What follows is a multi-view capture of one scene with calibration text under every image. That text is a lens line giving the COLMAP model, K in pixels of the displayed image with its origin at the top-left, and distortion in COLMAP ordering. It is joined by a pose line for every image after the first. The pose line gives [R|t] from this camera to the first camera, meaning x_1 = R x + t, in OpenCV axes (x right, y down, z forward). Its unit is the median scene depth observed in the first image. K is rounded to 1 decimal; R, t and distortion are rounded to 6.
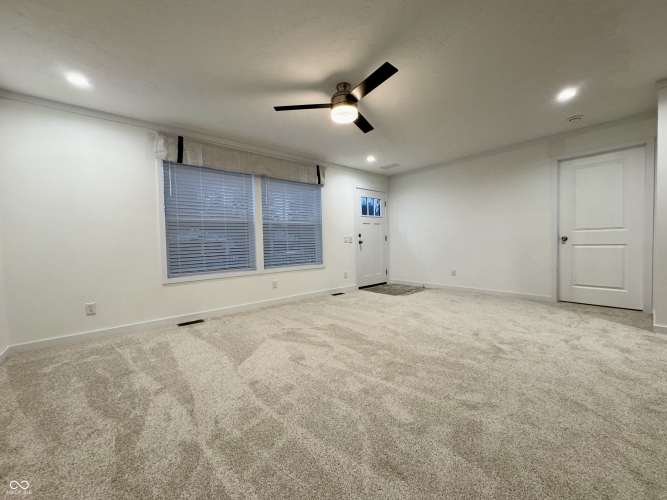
lens RADIAL K [[264.3, 0, 330.6], [0, 264.3, 251.2], [0, 0, 1]] dist [-0.004679, 0.000843]
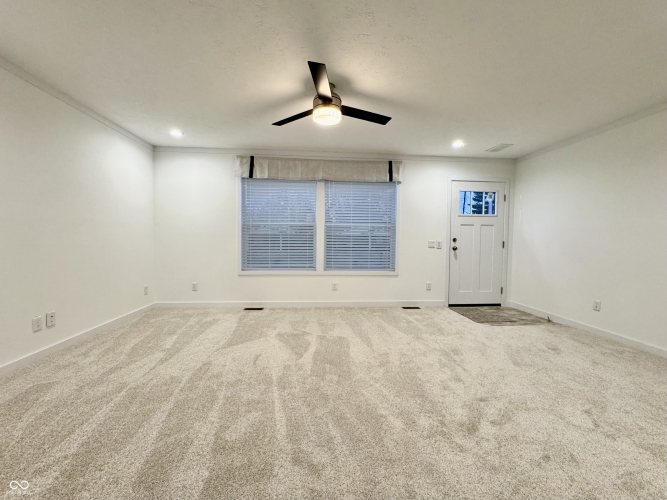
lens RADIAL K [[284.6, 0, 333.6], [0, 284.6, 250.9], [0, 0, 1]] dist [-0.004951, 0.000346]
pose [[0.811786, 0.059737, -0.580892, 0.517331], [-0.052787, 0.998188, 0.028883, -0.053294], [0.581564, 0.007217, 0.813468, 0.148275]]
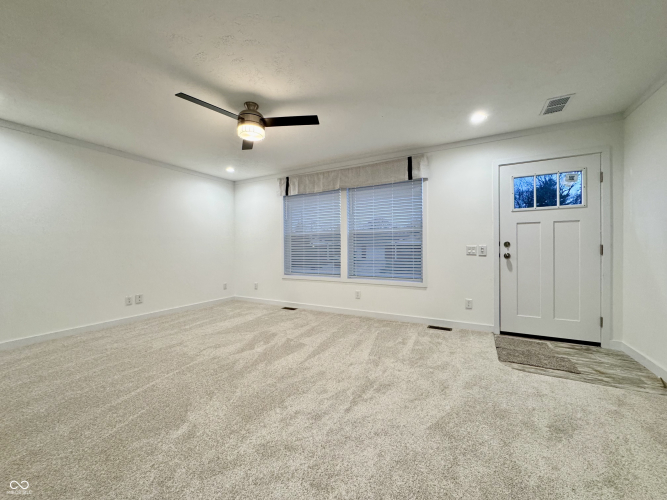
lens RADIAL K [[264.3, 0, 337.0], [0, 264.3, 248.1], [0, 0, 1]] dist [-0.004679, 0.000843]
pose [[0.368285, 0.020839, -0.929479, 0.853432], [-0.037793, 0.999258, 0.007429, -0.067884], [0.928944, 0.032392, 0.368800, 0.711313]]
